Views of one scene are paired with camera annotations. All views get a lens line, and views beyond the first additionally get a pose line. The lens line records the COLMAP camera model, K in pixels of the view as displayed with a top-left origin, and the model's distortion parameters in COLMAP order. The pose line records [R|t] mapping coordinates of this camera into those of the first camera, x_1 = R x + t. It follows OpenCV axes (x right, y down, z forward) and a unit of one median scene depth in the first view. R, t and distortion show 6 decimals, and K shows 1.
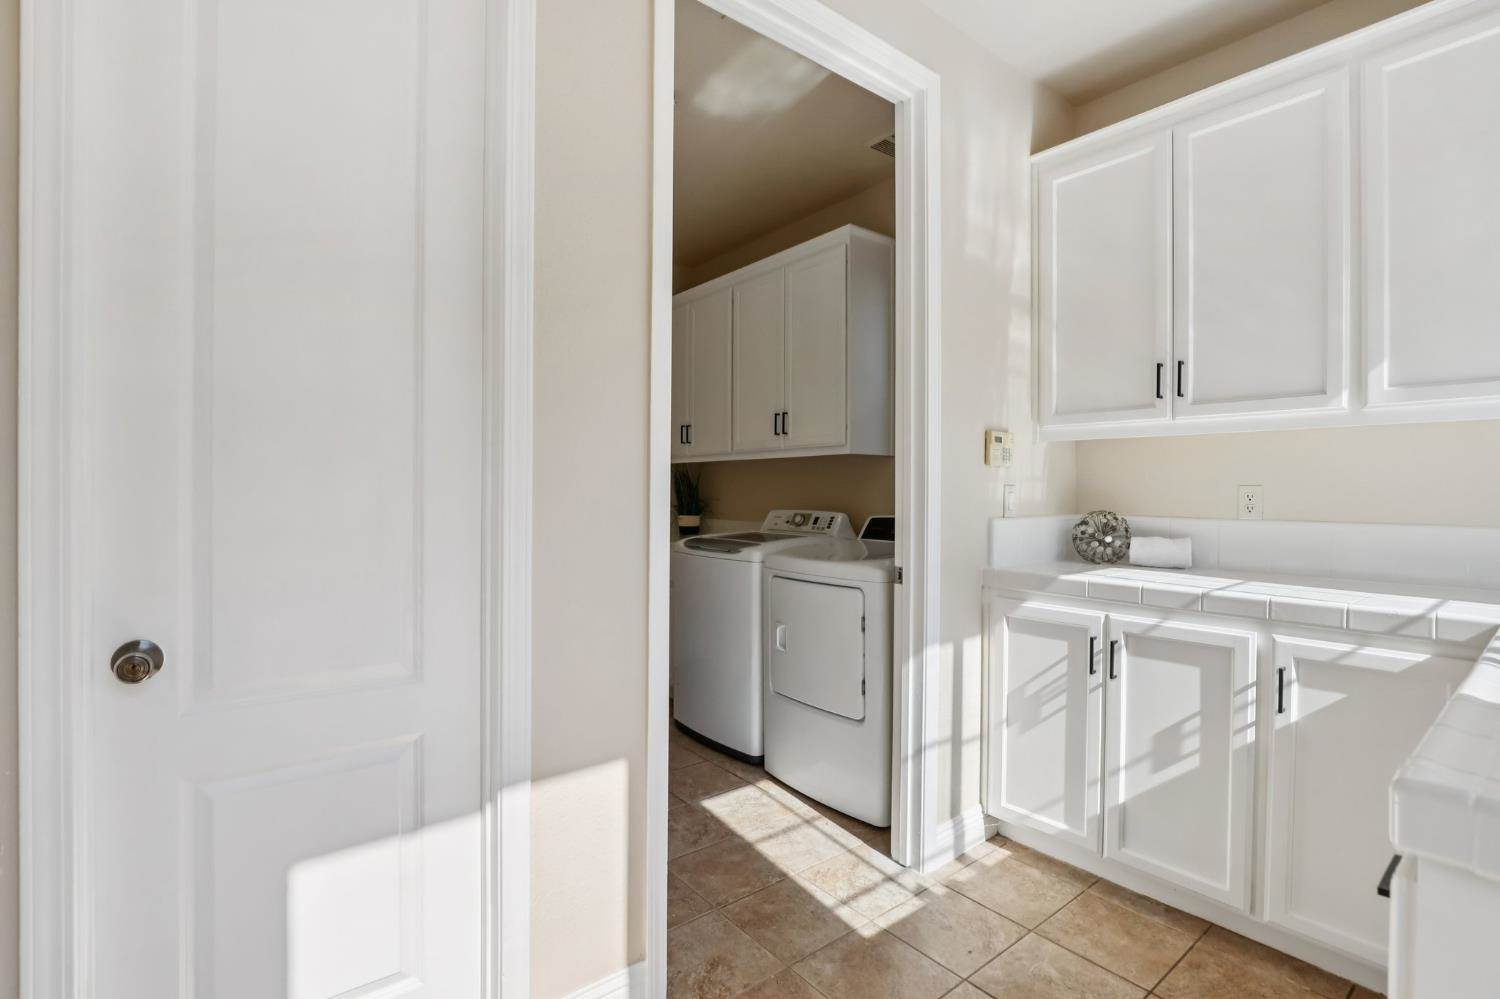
lens RADIAL K [[700.7, 0, 756.2], [0, 700.7, 487.5], [0, 0, 1]] dist [-0.025133, 0.000396]
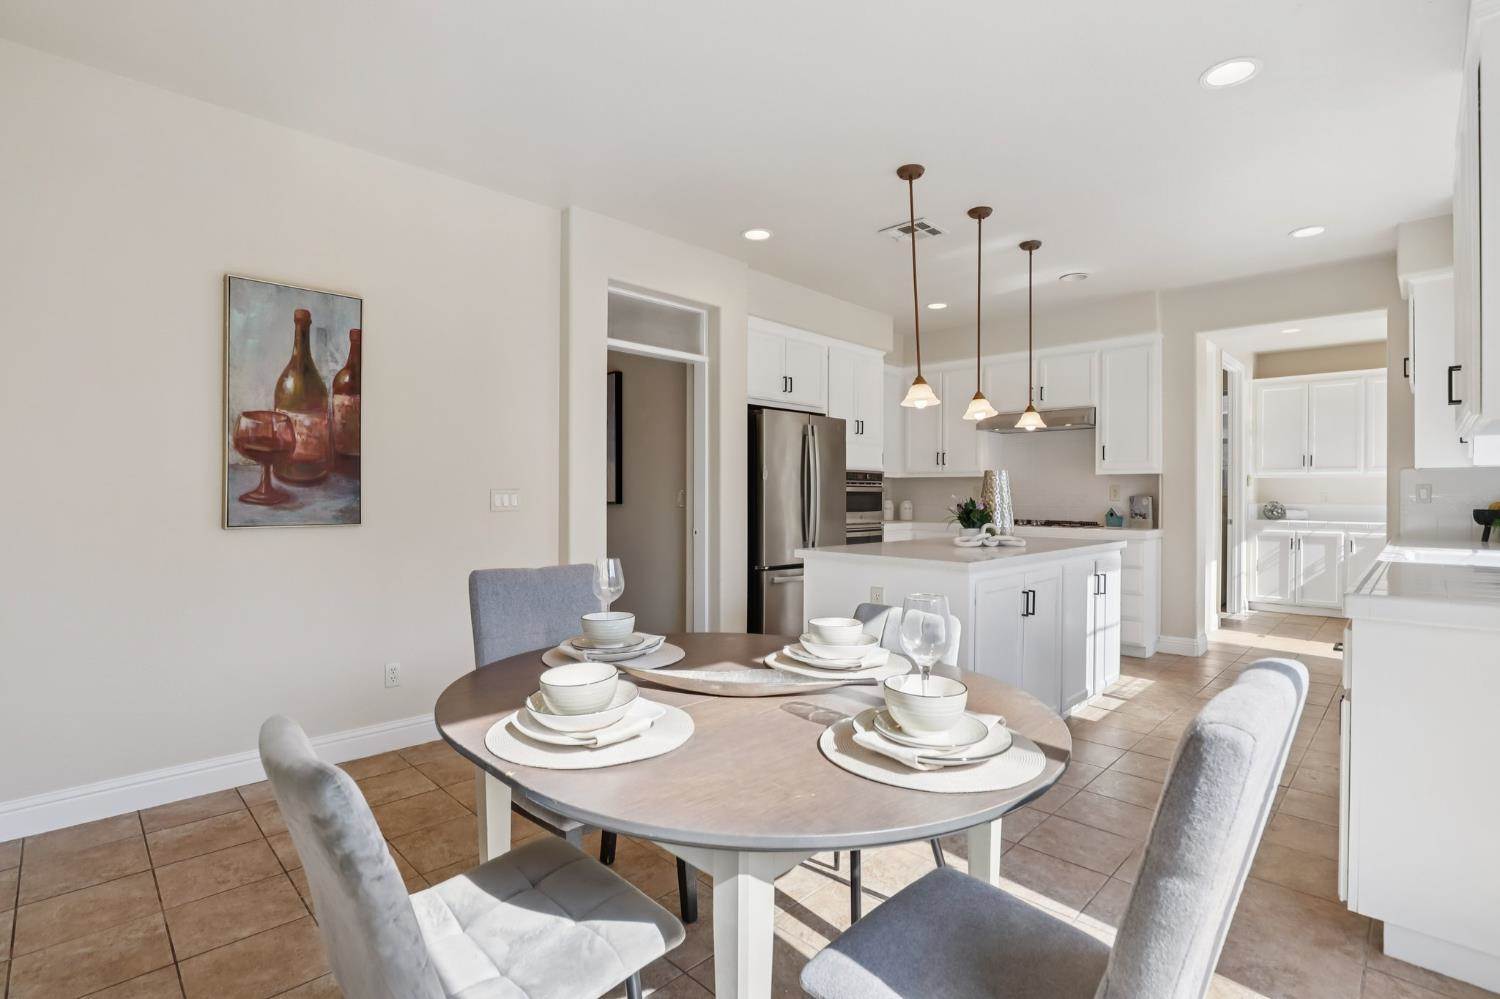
lens RADIAL K [[691.9, 0, 750.0], [0, 691.9, 499.5], [0, 0, 1]] dist [-0.029616, 0.000056]
pose [[0.992129, 0.003090, 0.125183, -0.366143], [-0.003300, 0.999993, 0.001475, 0.004746], [-0.125178, -0.001877, 0.992133, -0.279543]]
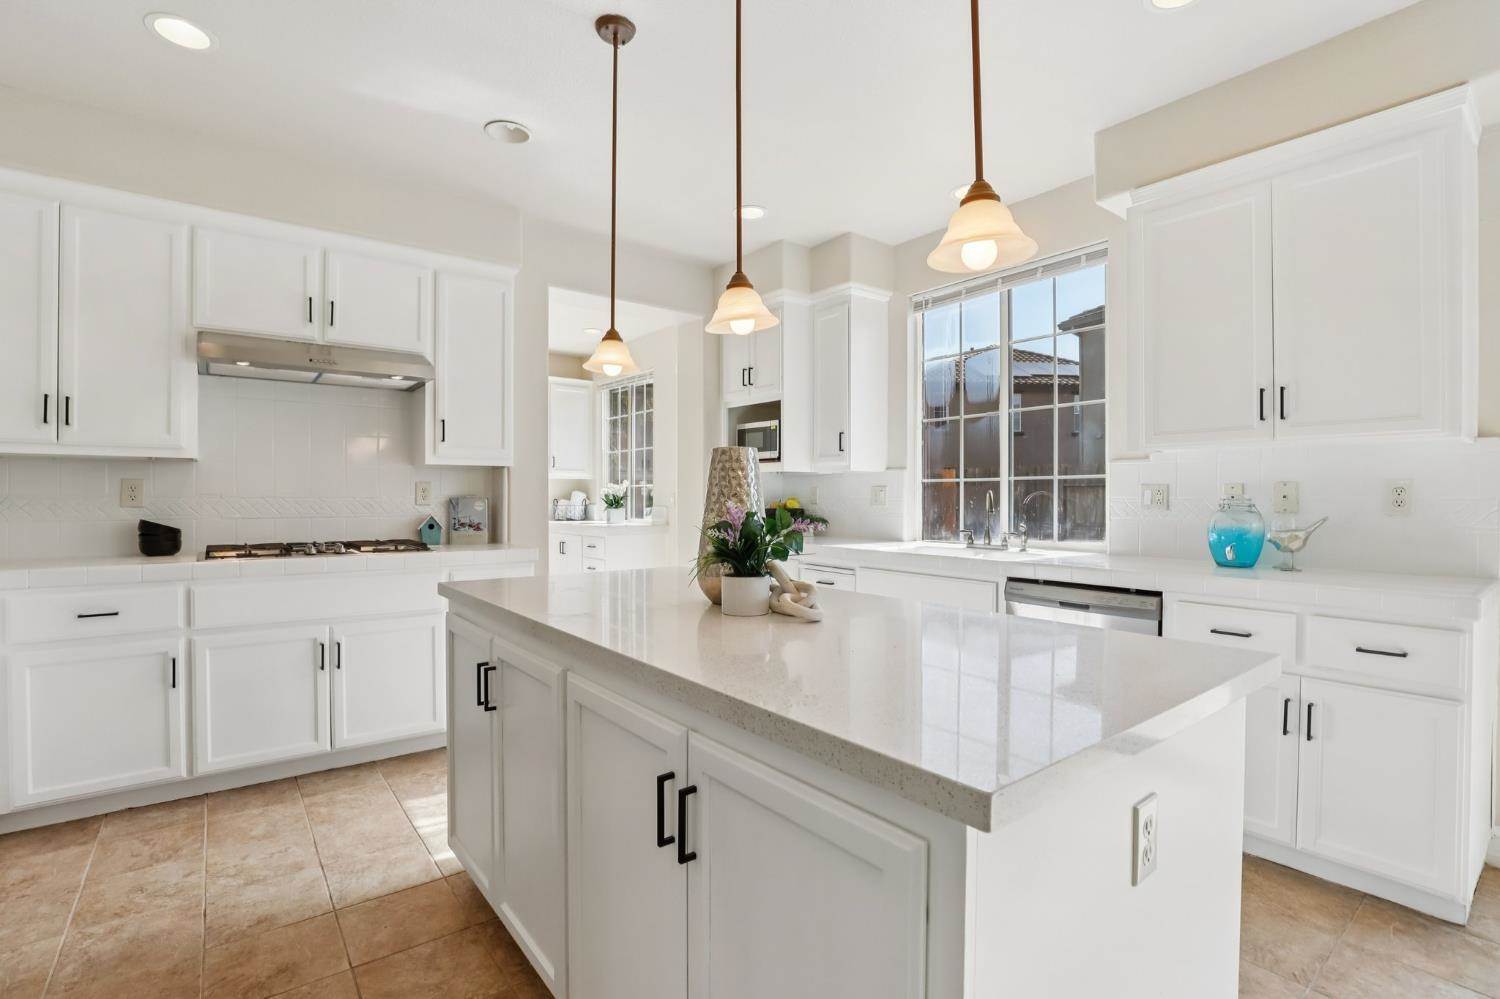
lens RADIAL K [[691.9, 0, 750.0], [0, 691.9, 499.5], [0, 0, 1]] dist [-0.029616, 0.000056]
pose [[-0.004636, -0.003777, 0.999982, -0.367711], [0.005626, 0.999977, 0.003803, 0.002884], [-0.999973, 0.005644, -0.004615, -0.035547]]
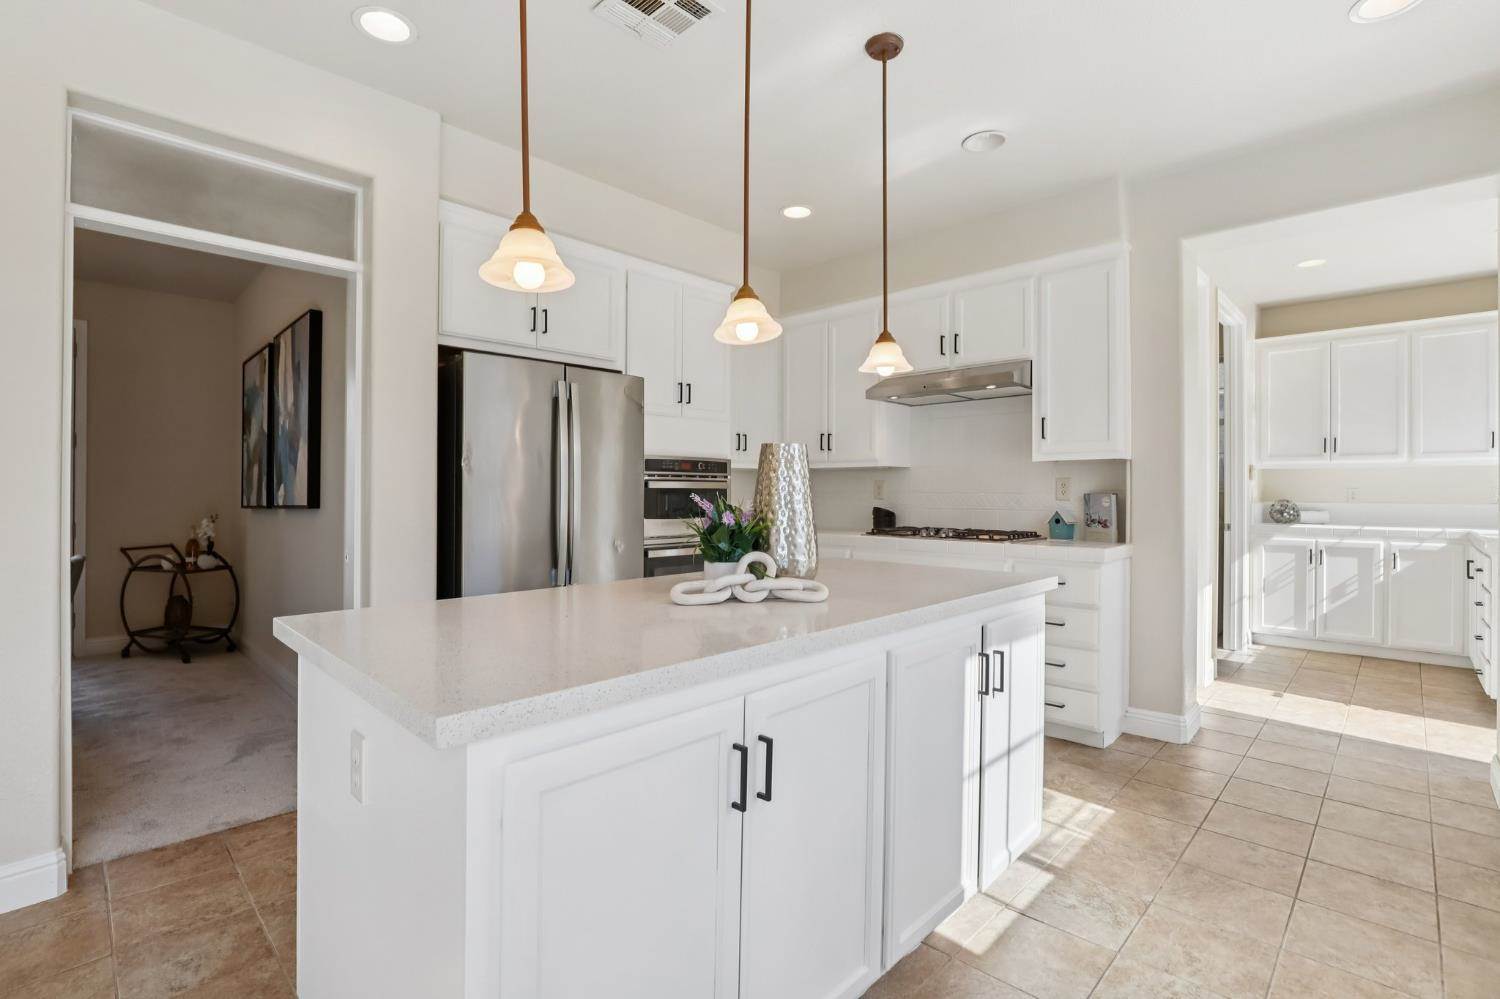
lens RADIAL K [[676.2, 0, 750.0], [0, 676.2, 499.5], [0, 0, 1]] dist [-0.027982, 0.000499]
pose [[0.991226, -0.001354, 0.132174, -0.264082], [0.000807, 0.999991, 0.004190, 0.003806], [-0.132178, -0.004046, 0.991218, -0.157755]]
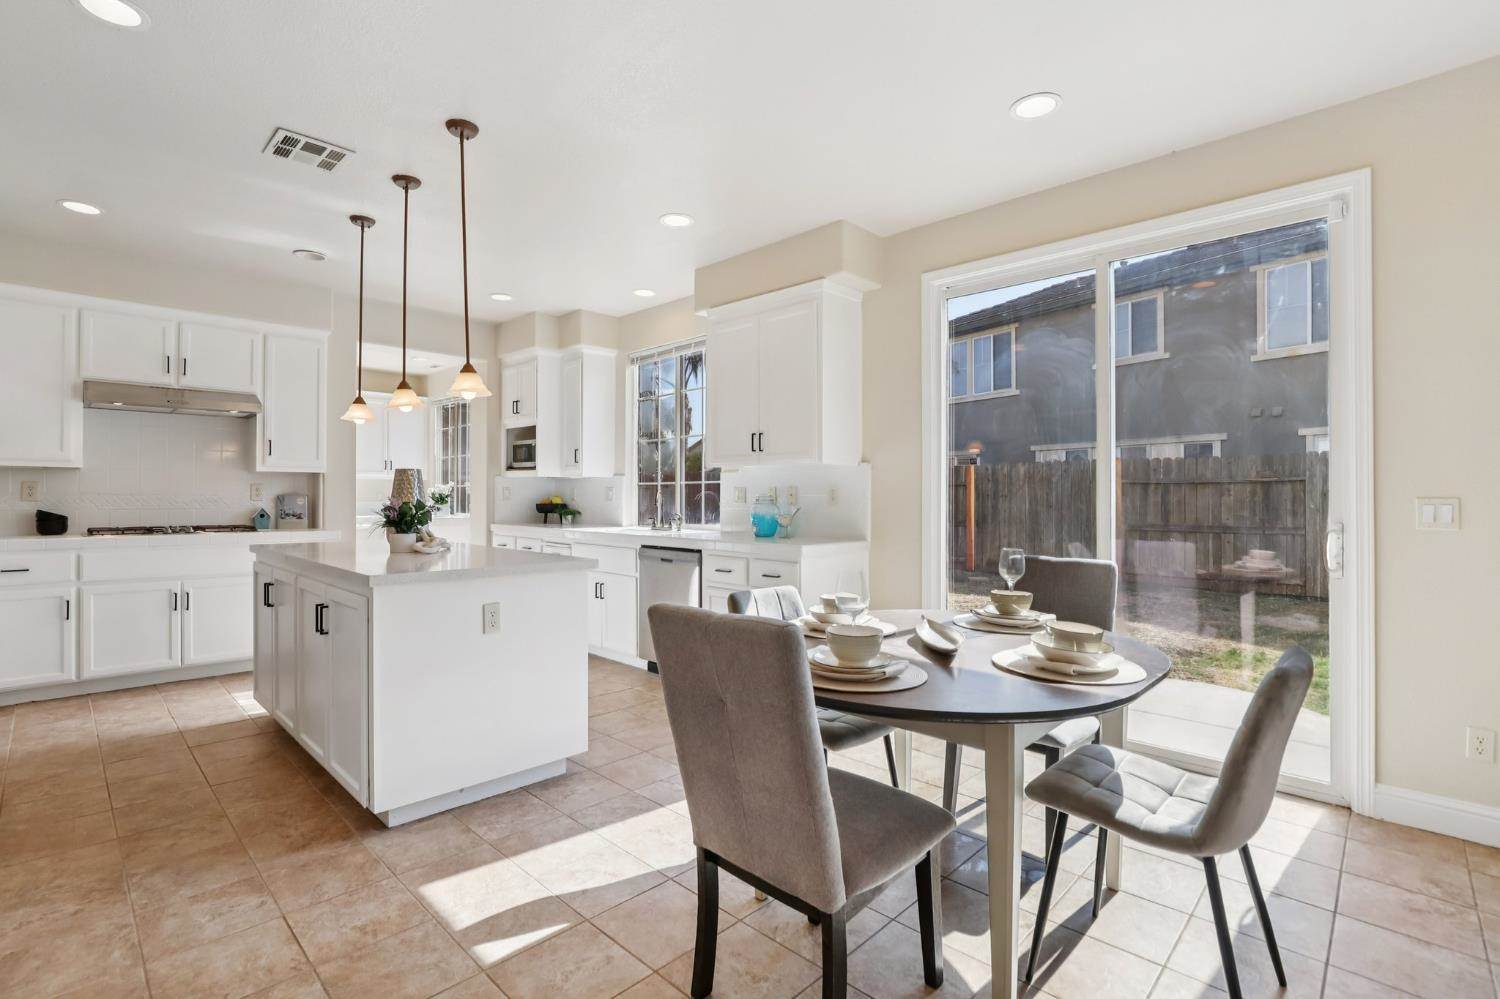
lens RADIAL K [[693.7, 0, 748.0], [0, 693.7, 492.9], [0, 0, 1]] dist [-0.032598, 0.005473]
pose [[-0.141779, 0.004259, 0.989889, -0.495009], [0.003749, 0.999986, -0.003765, 0.003737], [-0.989891, 0.003177, -0.141793, -0.115582]]
